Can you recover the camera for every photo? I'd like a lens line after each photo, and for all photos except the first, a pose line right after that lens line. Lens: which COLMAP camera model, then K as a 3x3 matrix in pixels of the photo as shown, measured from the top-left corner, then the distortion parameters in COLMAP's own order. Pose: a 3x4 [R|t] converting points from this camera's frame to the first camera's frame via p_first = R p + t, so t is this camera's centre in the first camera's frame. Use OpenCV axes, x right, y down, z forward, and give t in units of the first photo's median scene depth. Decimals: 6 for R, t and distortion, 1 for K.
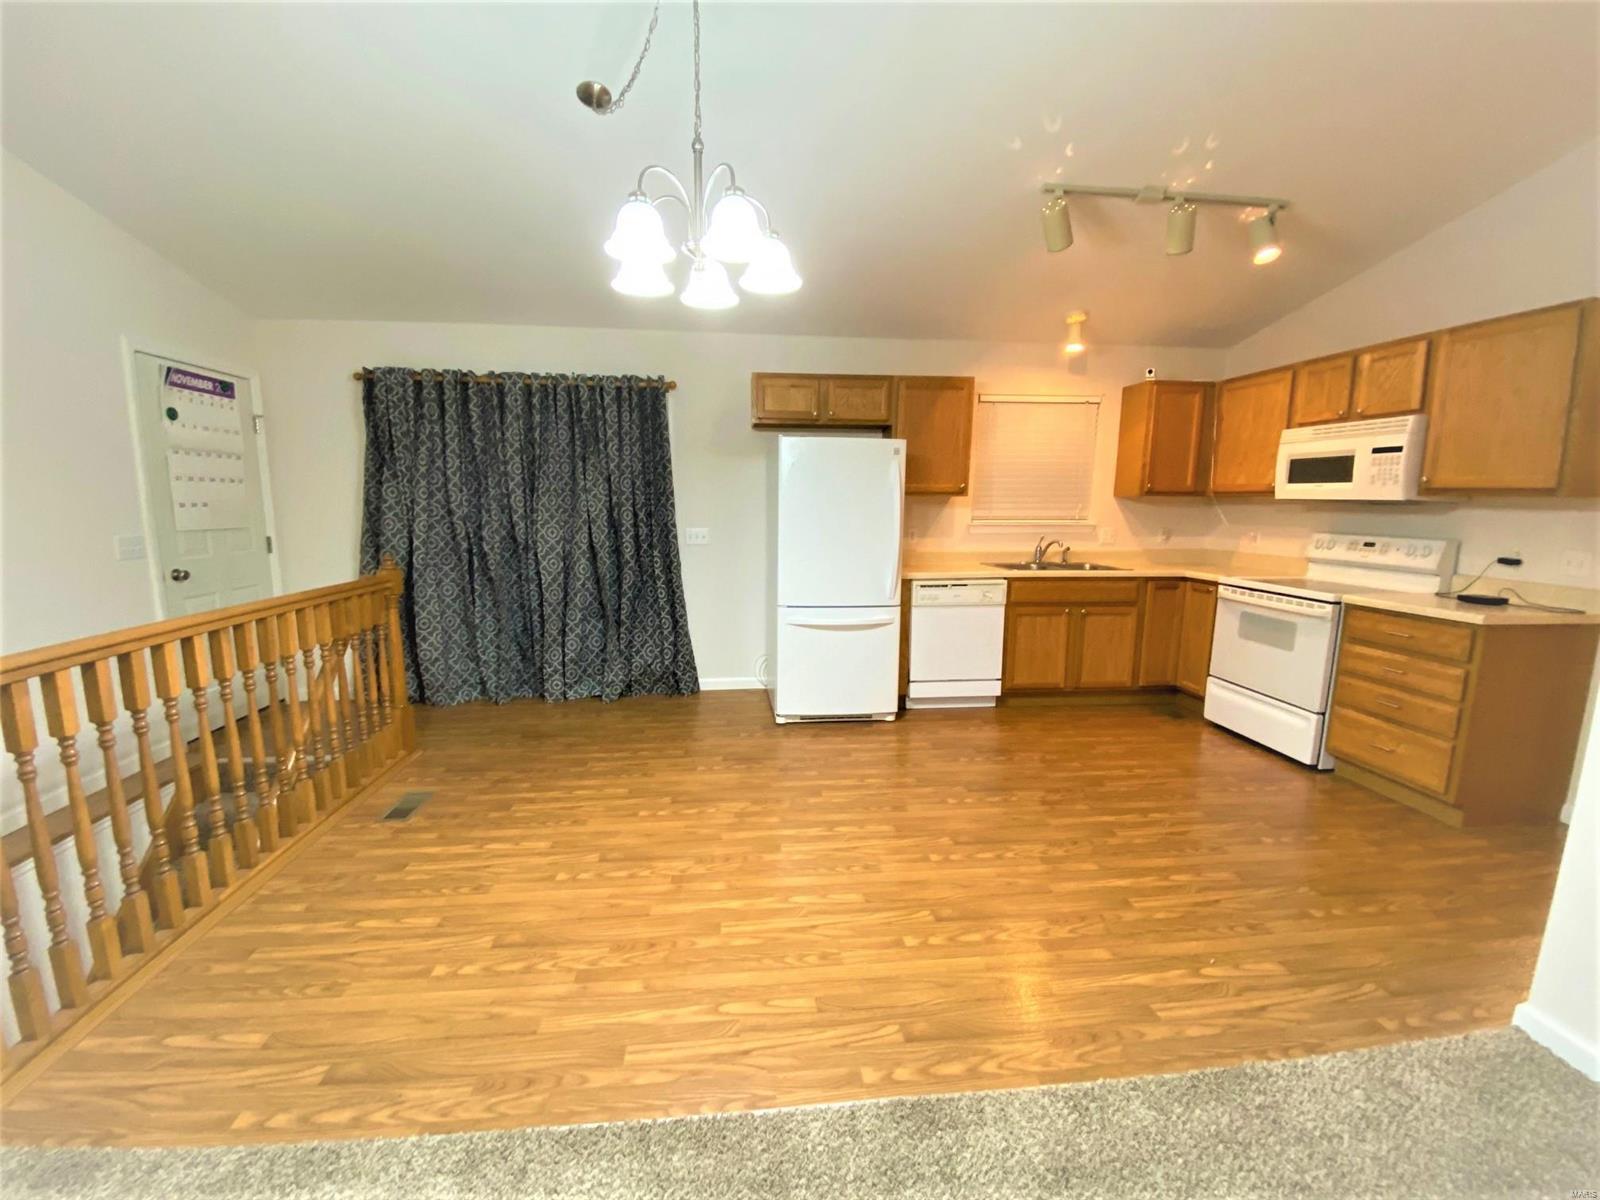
lens RADIAL K [[650.9, 0, 791.5], [0, 650.9, 600.6], [0, 0, 1]] dist [0.036472, -0.028248]
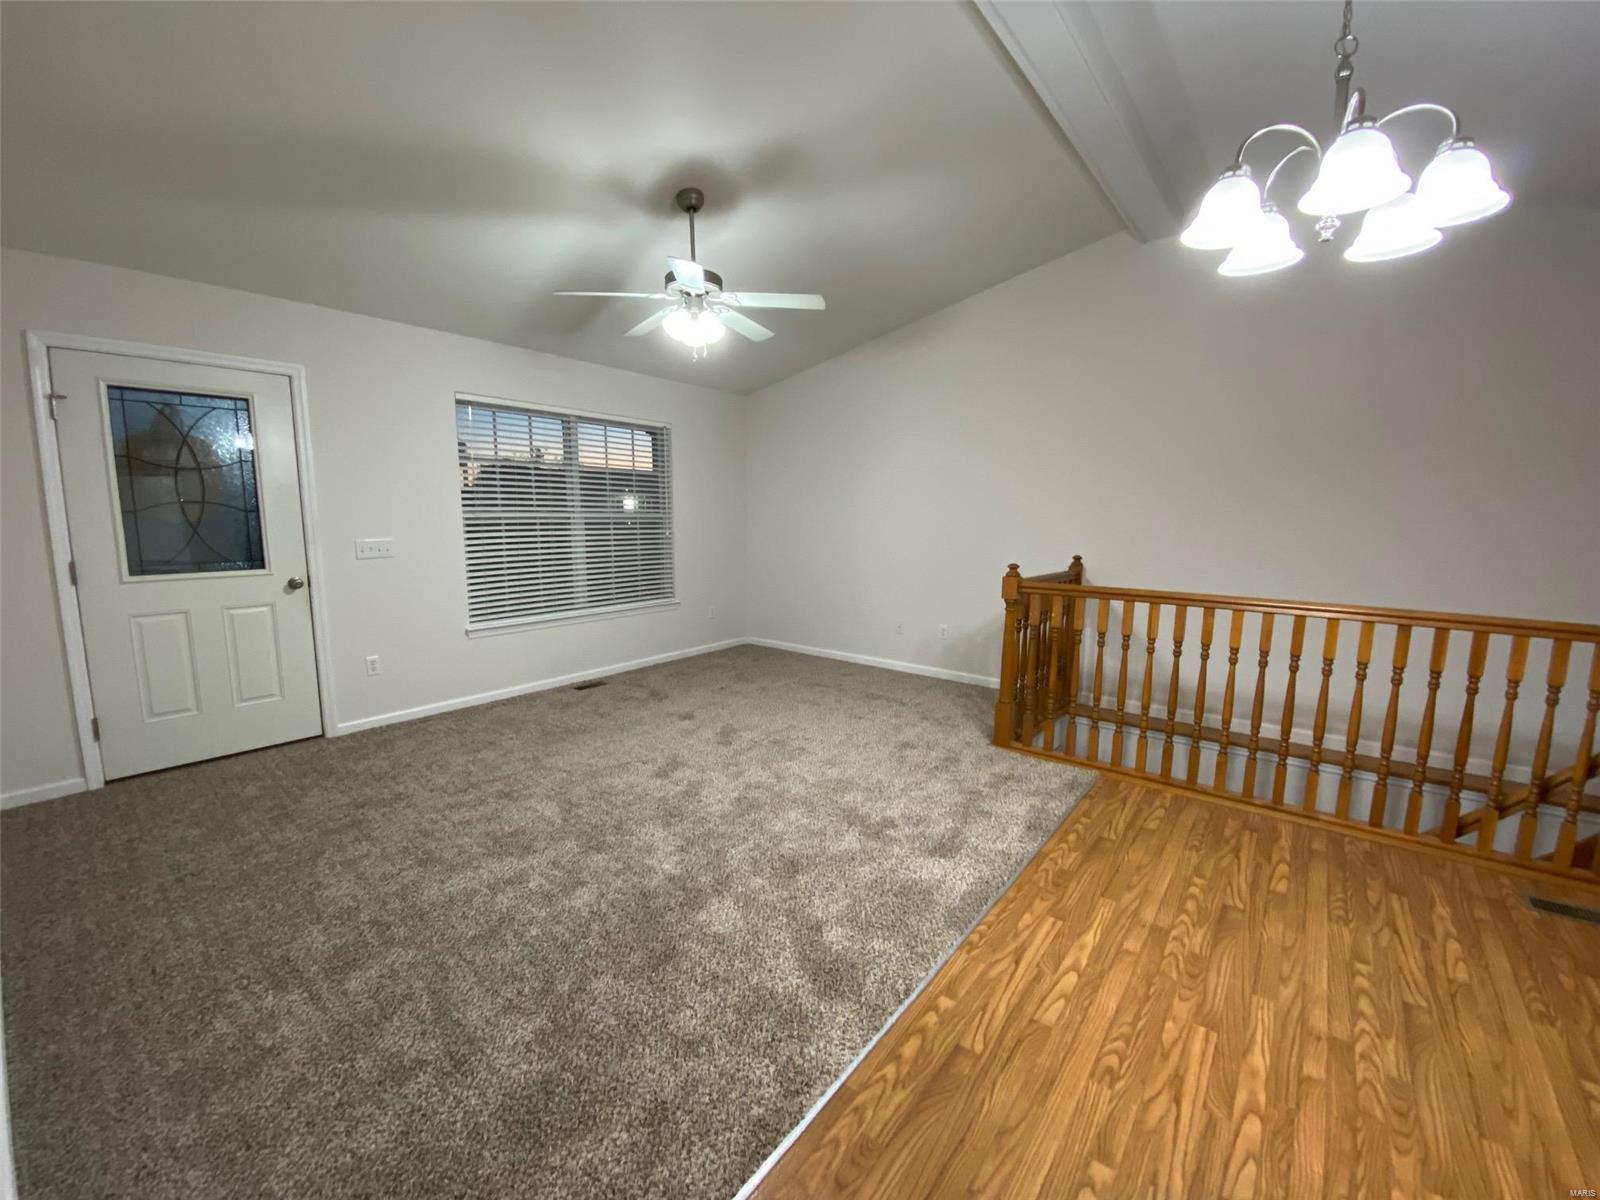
lens RADIAL K [[650.9, 0, 791.5], [0, 650.9, 600.6], [0, 0, 1]] dist [0.036472, -0.028248]
pose [[-0.704155, 0.083336, -0.705139, 0.425029], [-0.118892, 0.965230, 0.232801, -0.081980], [0.700022, 0.247764, -0.669763, 0.558733]]
